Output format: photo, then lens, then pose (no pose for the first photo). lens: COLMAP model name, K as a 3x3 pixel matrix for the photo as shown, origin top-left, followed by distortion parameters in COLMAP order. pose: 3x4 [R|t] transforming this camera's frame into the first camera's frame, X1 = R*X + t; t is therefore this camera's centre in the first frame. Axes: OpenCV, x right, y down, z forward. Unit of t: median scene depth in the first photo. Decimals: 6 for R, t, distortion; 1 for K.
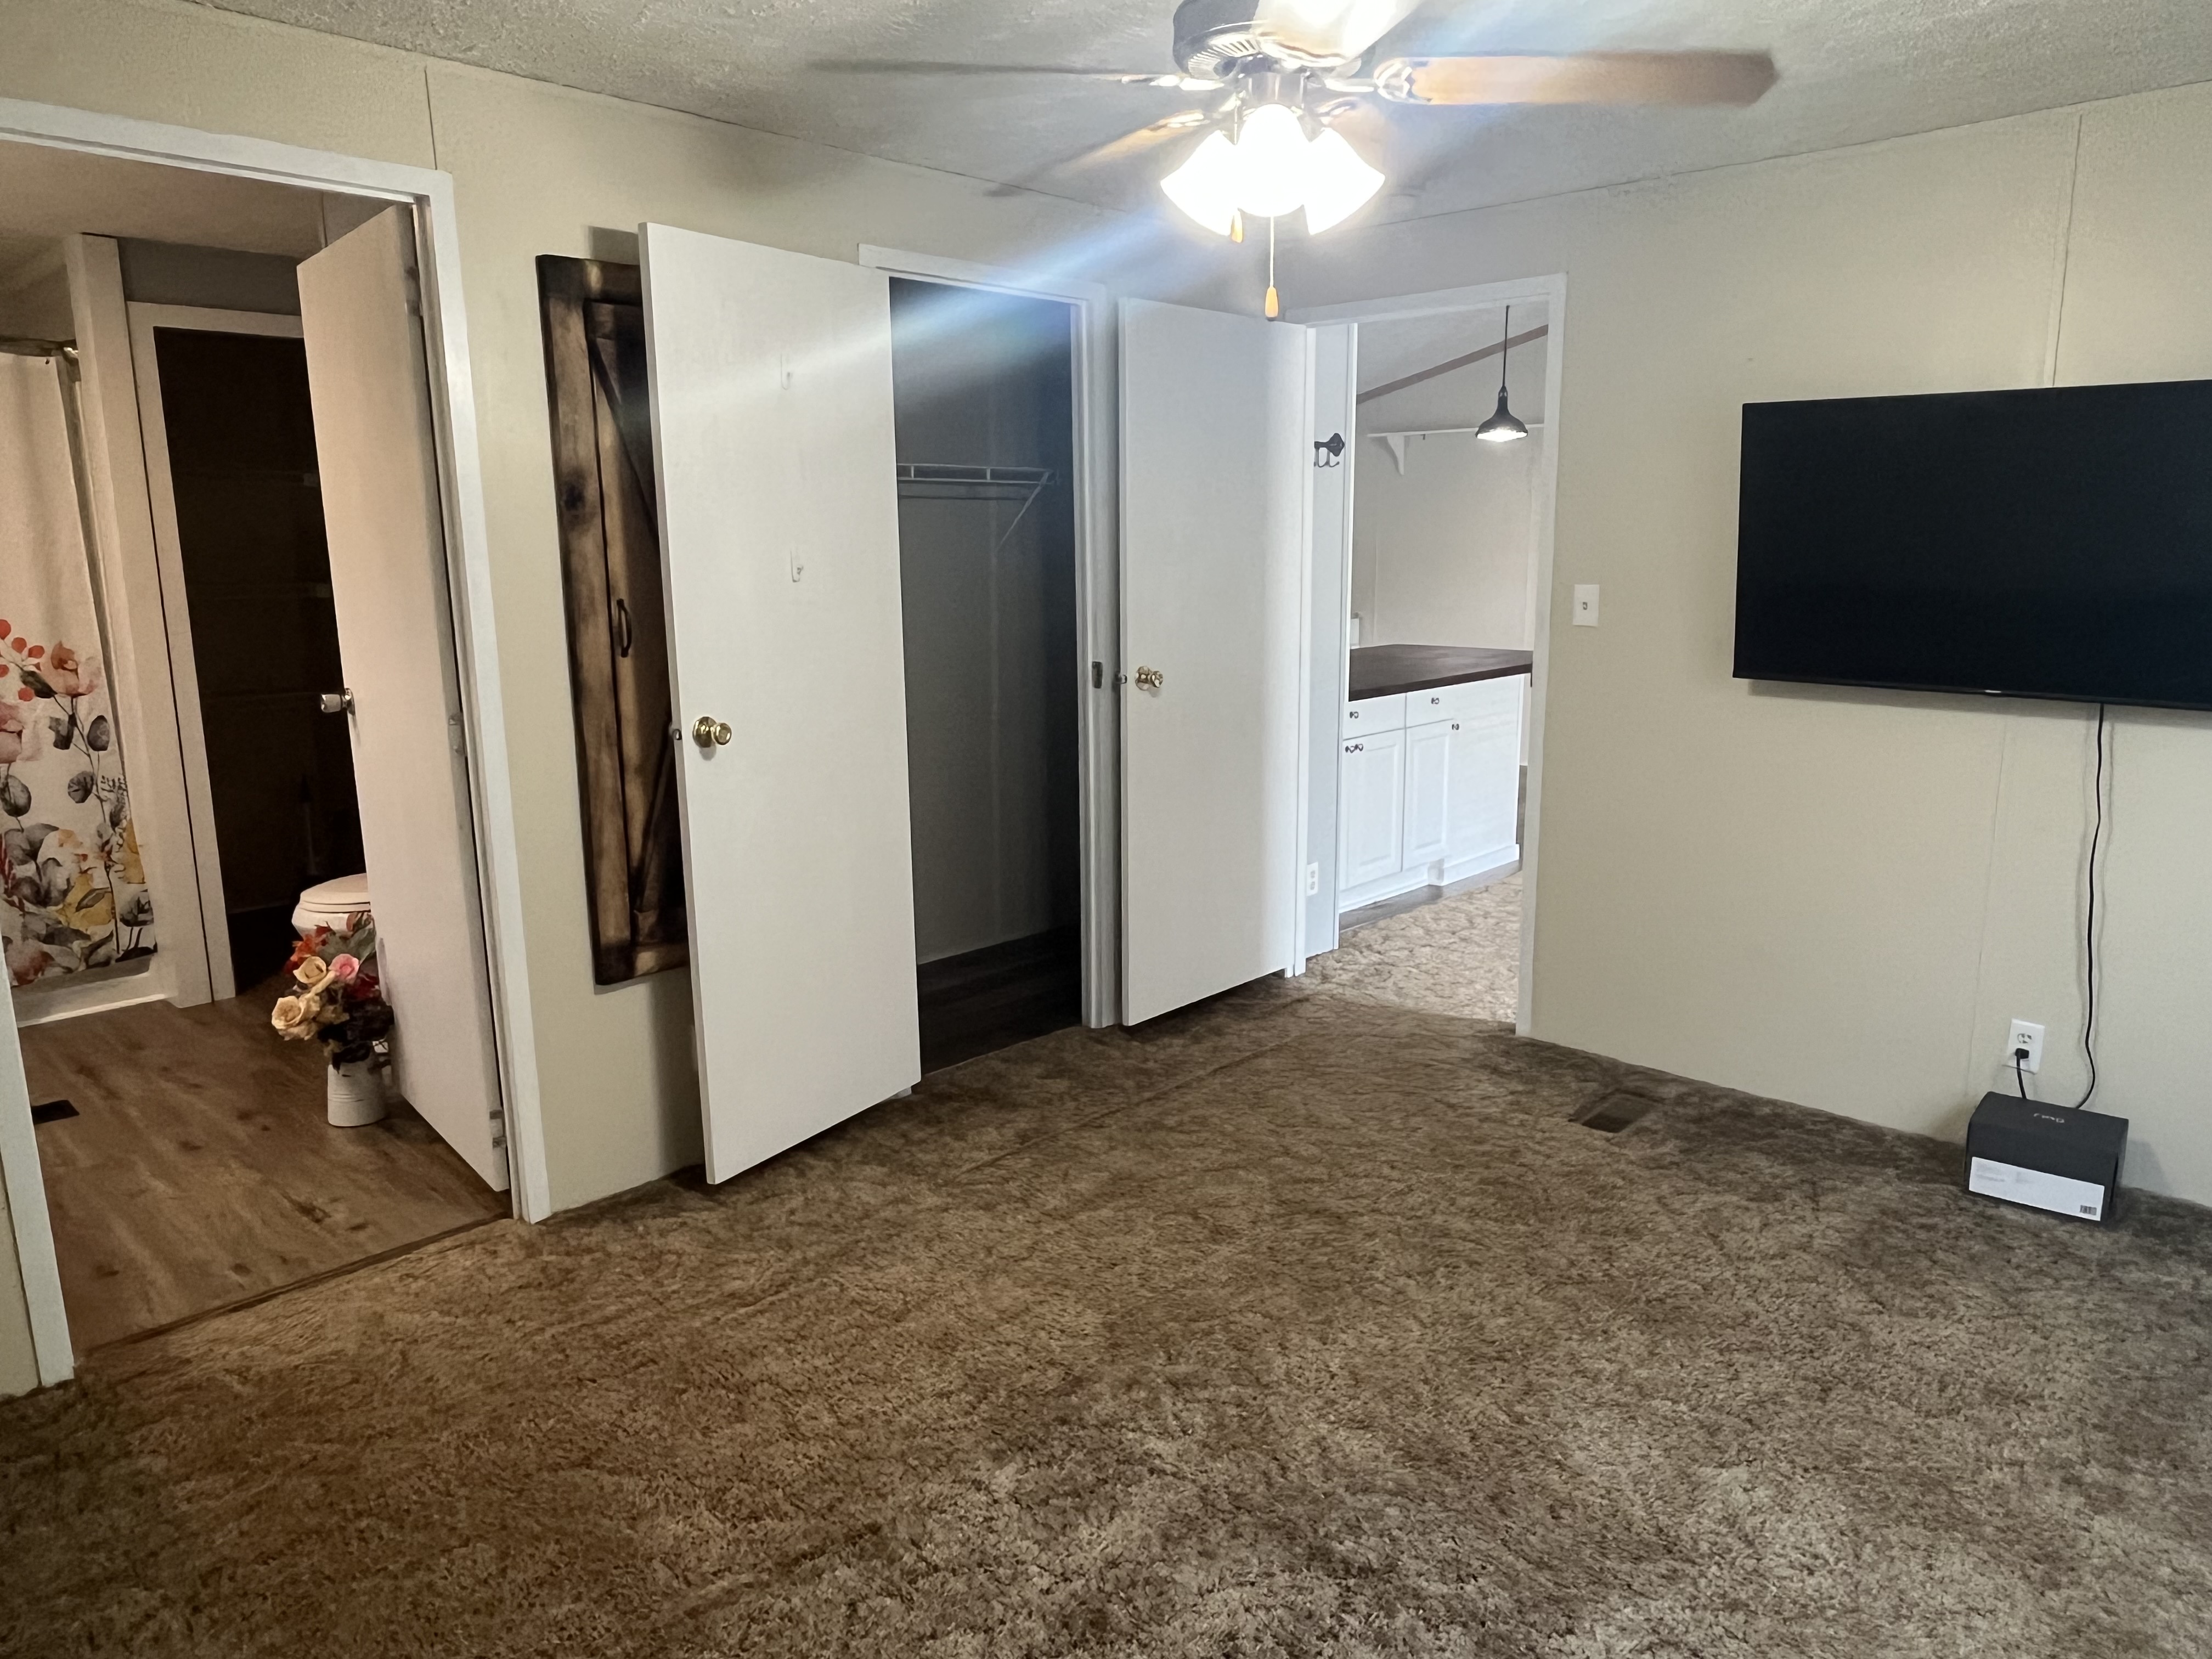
lens RADIAL K [[1480.9, 0, 1106.1], [0, 1480.9, 832.1], [0, 0, 1]] dist [-0.000434, -0.003681]
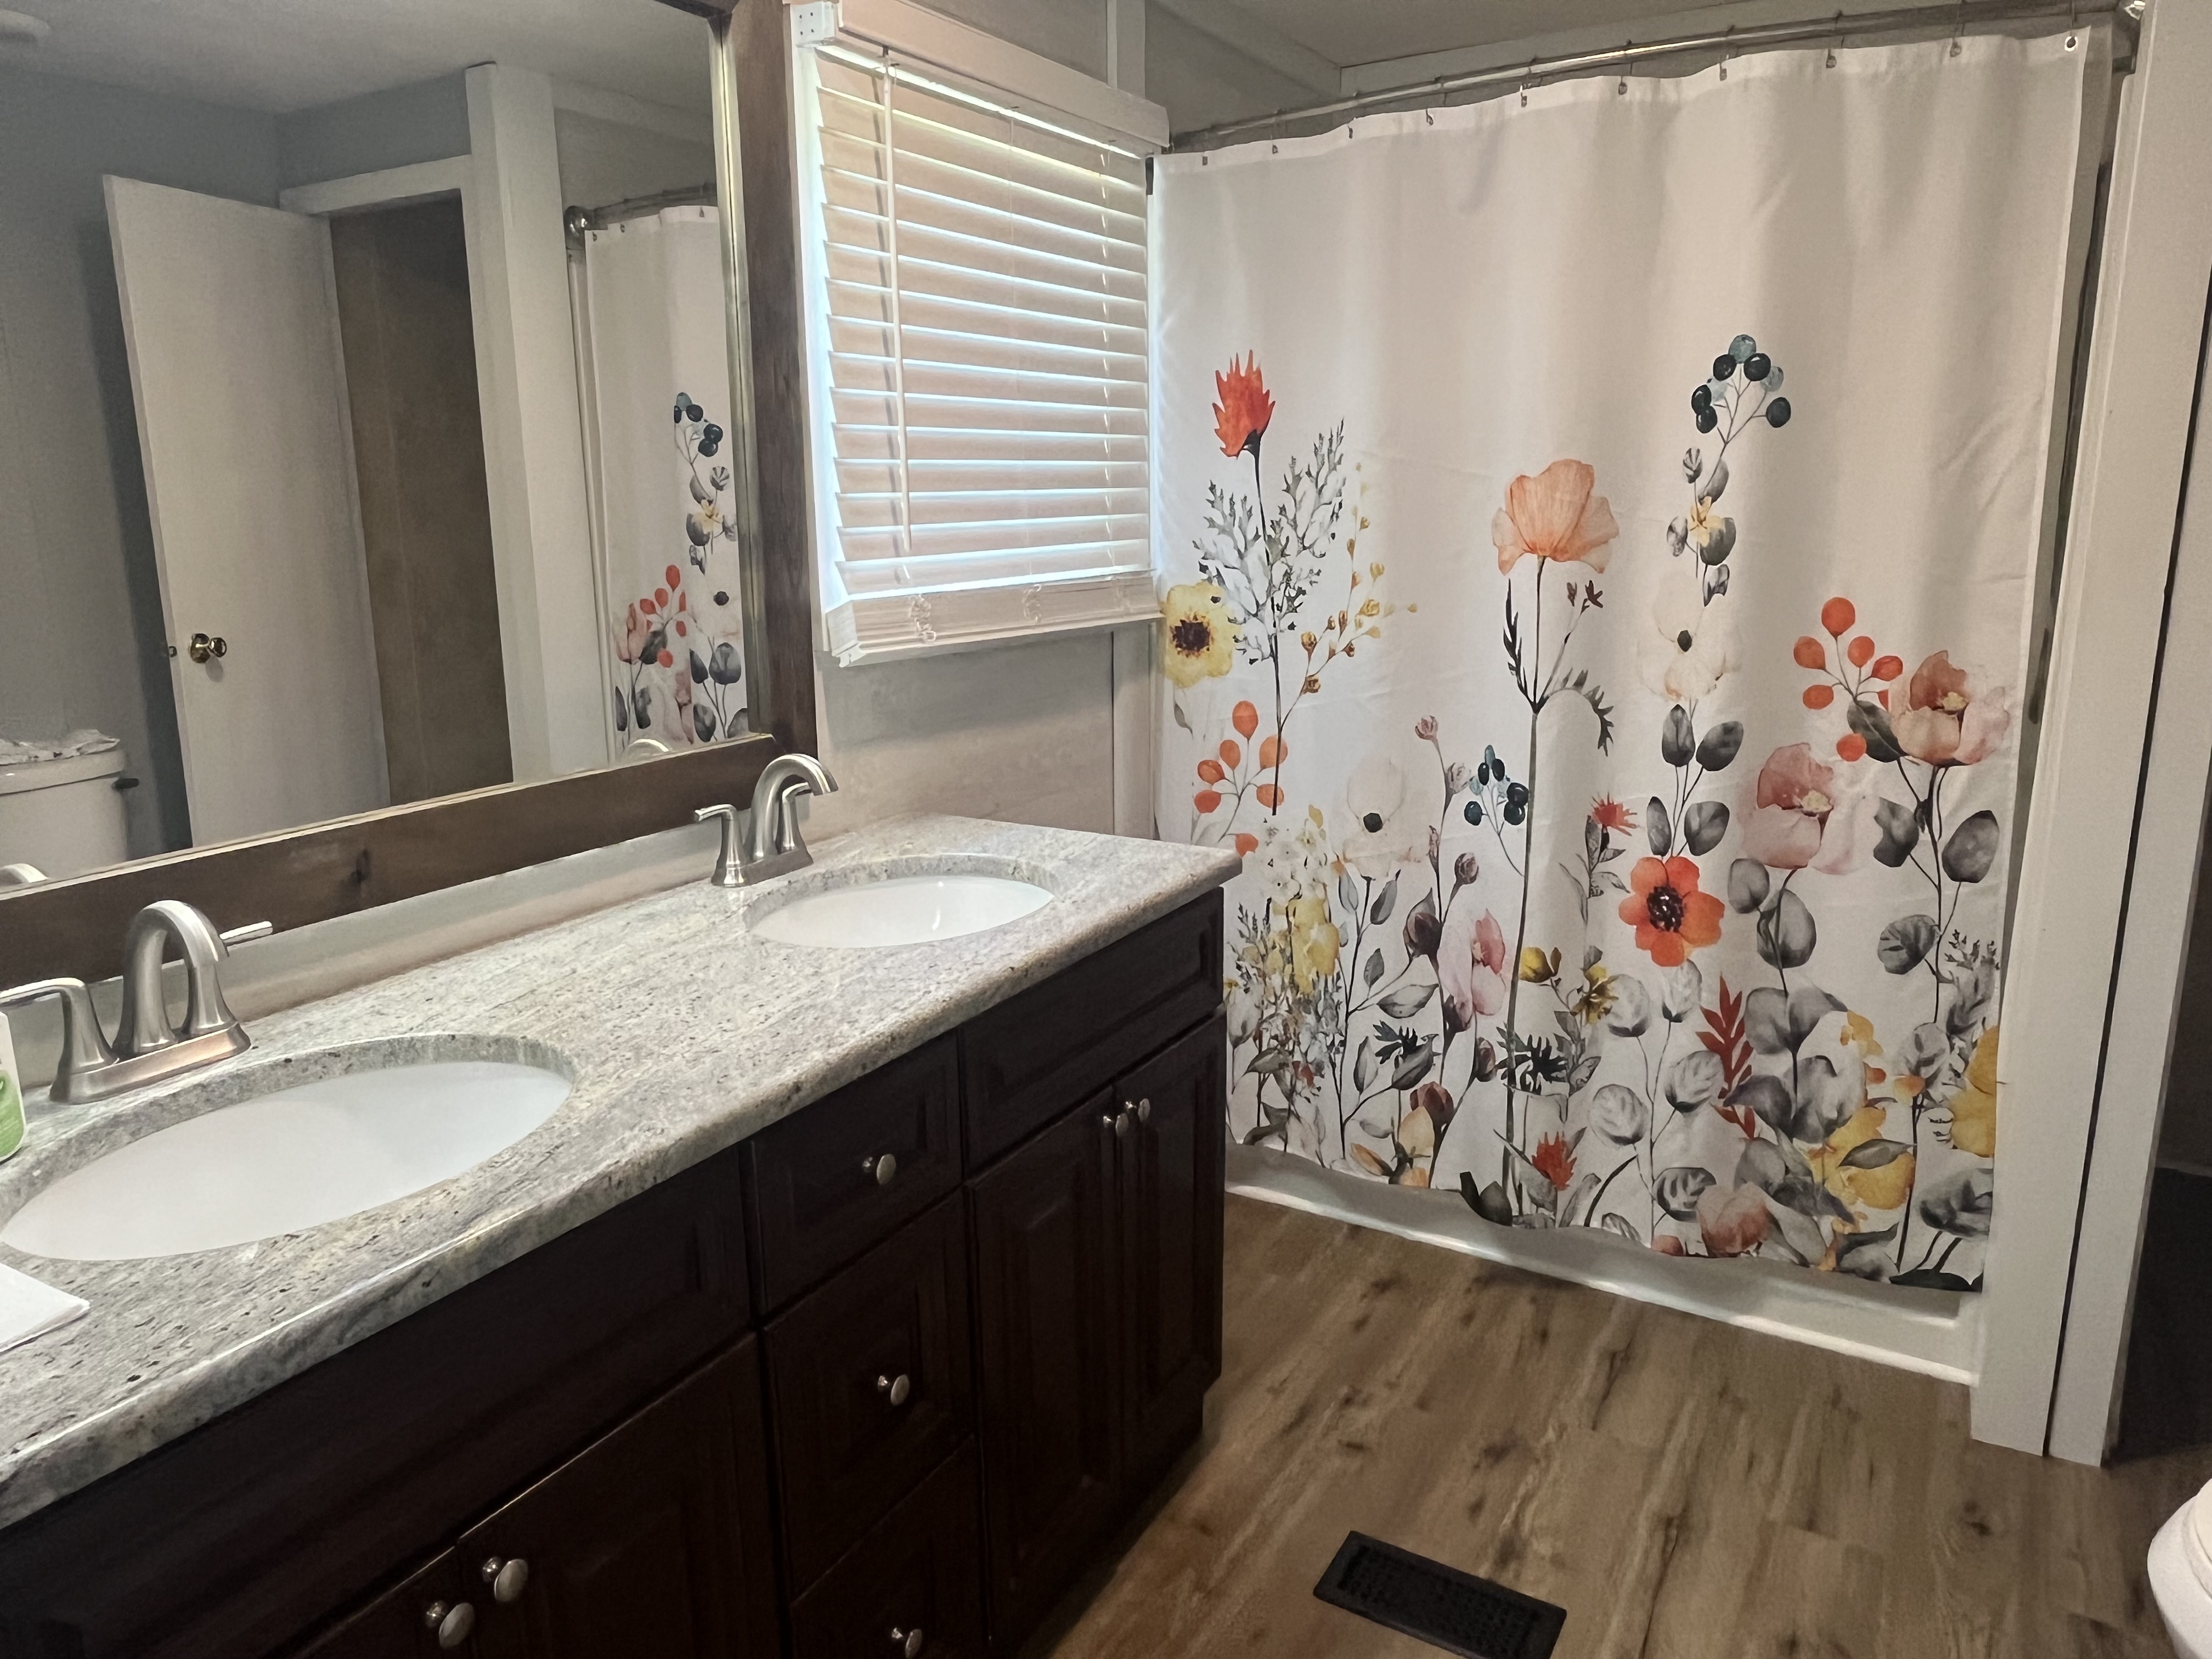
lens RADIAL K [[1480.9, 0, 1090.5], [0, 1480.9, 792.8], [0, 0, 1]] dist [-0.000434, -0.003681]
pose [[0.216169, 0.214749, -0.952446, -0.290936], [-0.182383, 0.967222, 0.176686, -0.116813], [0.959170, 0.135516, 0.248250, 0.607486]]
